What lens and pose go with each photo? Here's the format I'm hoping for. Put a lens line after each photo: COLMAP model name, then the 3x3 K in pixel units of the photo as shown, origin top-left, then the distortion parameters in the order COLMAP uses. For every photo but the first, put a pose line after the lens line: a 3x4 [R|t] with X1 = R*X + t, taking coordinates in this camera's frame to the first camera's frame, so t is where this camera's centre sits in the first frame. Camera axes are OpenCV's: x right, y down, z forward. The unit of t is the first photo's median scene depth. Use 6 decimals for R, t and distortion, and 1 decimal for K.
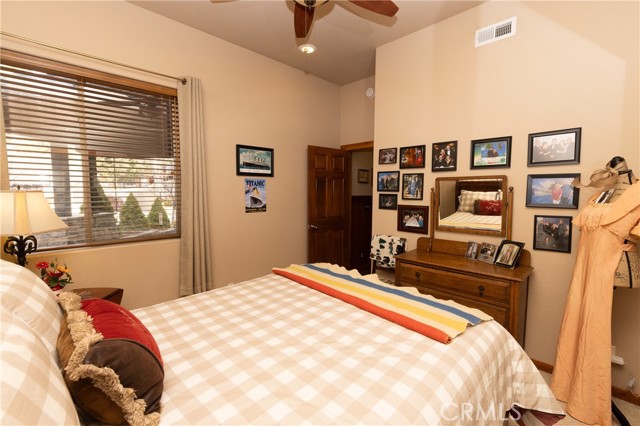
lens RADIAL K [[276.5, 0, 322.4], [0, 276.5, 210.3], [0, 0, 1]] dist [0.000005, -0.000016]
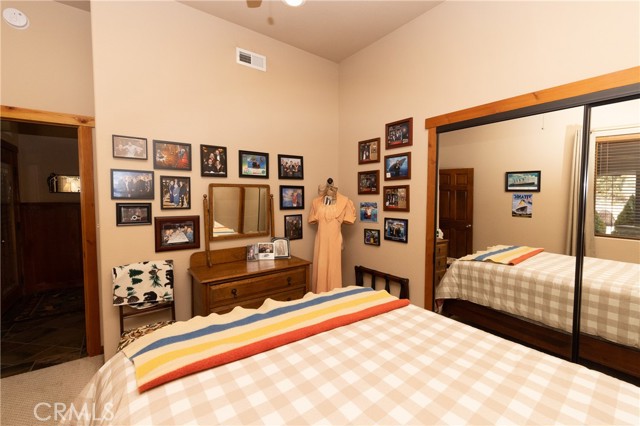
lens RADIAL K [[276.5, 0, 322.4], [0, 276.5, 210.3], [0, 0, 1]] dist [0.000005, -0.000016]
pose [[0.140000, -0.056609, 0.988532, -0.438112], [0.067583, 0.996582, 0.047499, -0.048570], [-0.987842, 0.060158, 0.143347, 0.510273]]
